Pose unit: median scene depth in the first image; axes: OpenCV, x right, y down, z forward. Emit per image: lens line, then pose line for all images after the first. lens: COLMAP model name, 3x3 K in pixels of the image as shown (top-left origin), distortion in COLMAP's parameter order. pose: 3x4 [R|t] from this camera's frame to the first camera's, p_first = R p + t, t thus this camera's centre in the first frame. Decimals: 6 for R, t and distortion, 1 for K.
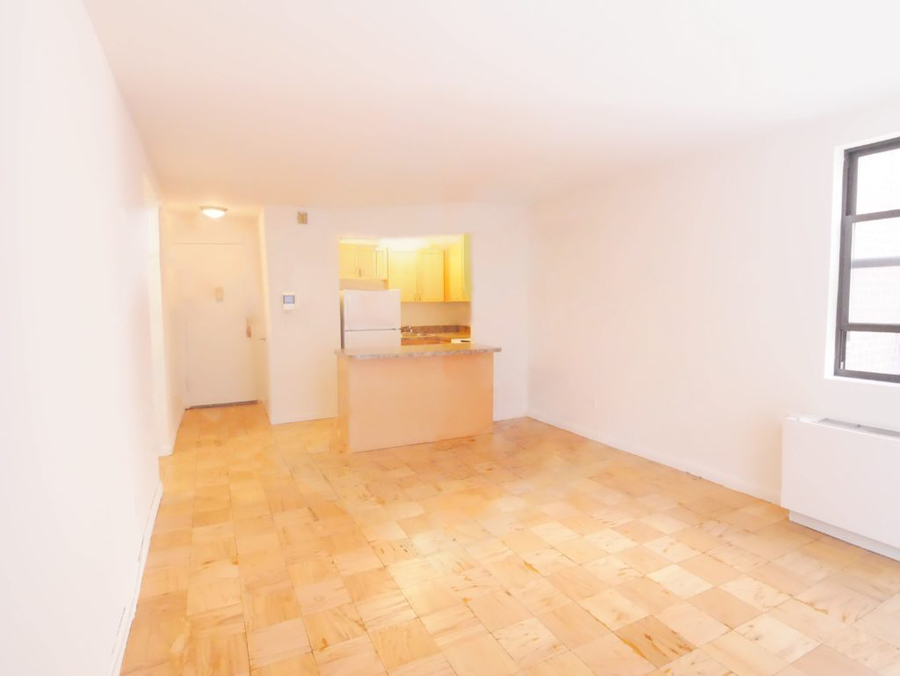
lens RADIAL K [[486.0, 0, 450.0], [0, 486.0, 338.0], [0, 0, 1]] dist [-0.002396, 0.000218]
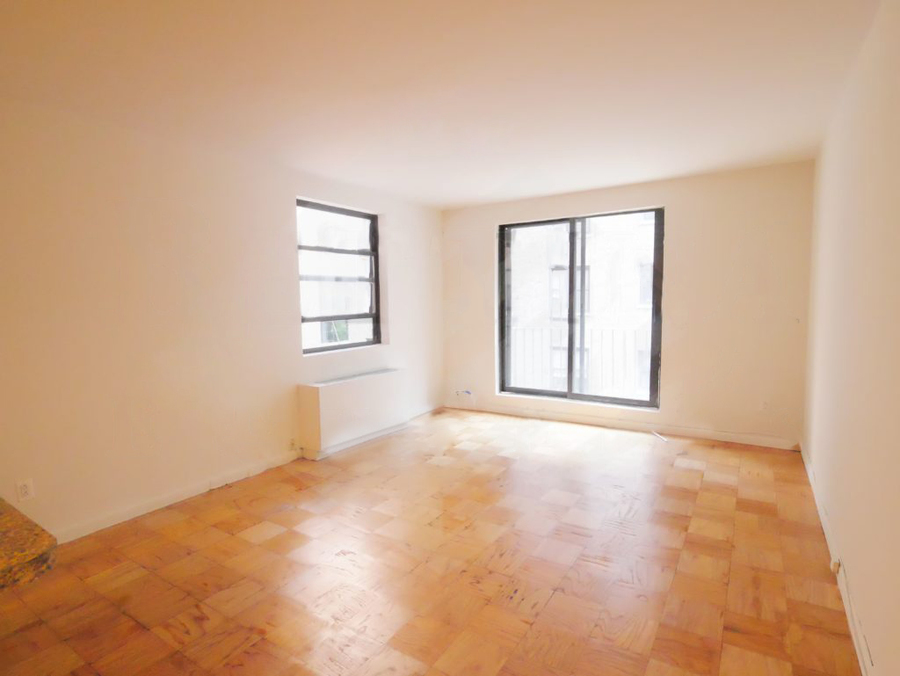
lens RADIAL K [[486.0, 0, 450.0], [0, 486.0, 338.0], [0, 0, 1]] dist [-0.002396, 0.000218]
pose [[-0.504918, -0.059739, 0.861098, -0.734229], [0.085673, 0.989208, 0.118862, -0.112453], [-0.858905, 0.133789, -0.494350, 1.447697]]
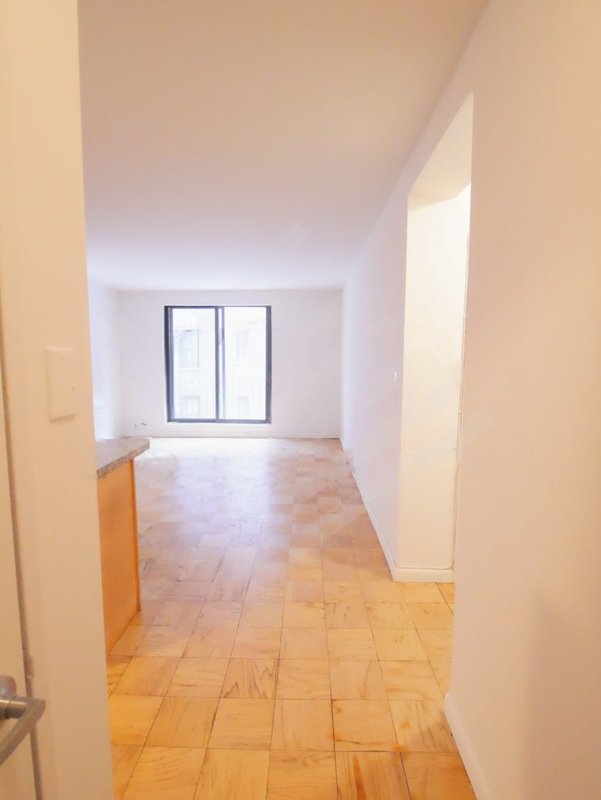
lens RADIAL K [[432.0, 0, 300.5], [0, 432.0, 400.0], [0, 0, 1]] dist [-0.002396, 0.000218]
pose [[-0.879588, -0.050245, 0.473075, -1.033141], [0.037131, 0.984123, 0.173562, -0.185162], [-0.474285, 0.170229, -0.863757, 2.160696]]
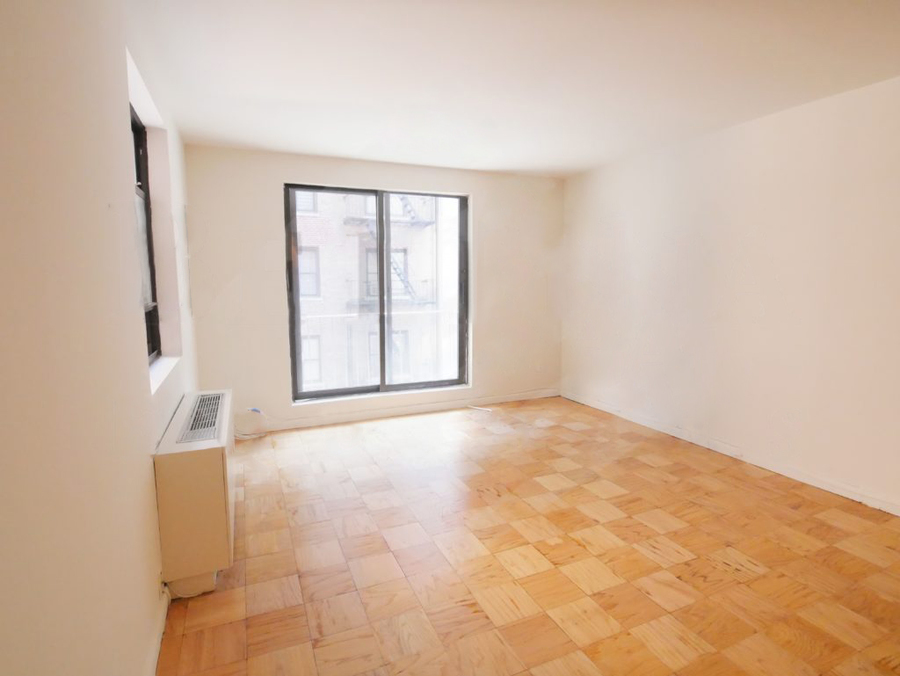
lens RADIAL K [[485.4, 0, 460.9], [0, 485.4, 327.1], [0, 0, 1]] dist [0.000991, -0.000507]
pose [[-0.999026, 0.002986, 0.044014, 0.339558], [0.010703, 0.984306, 0.176147, -0.135597], [-0.042797, 0.176447, -0.983379, 1.782743]]
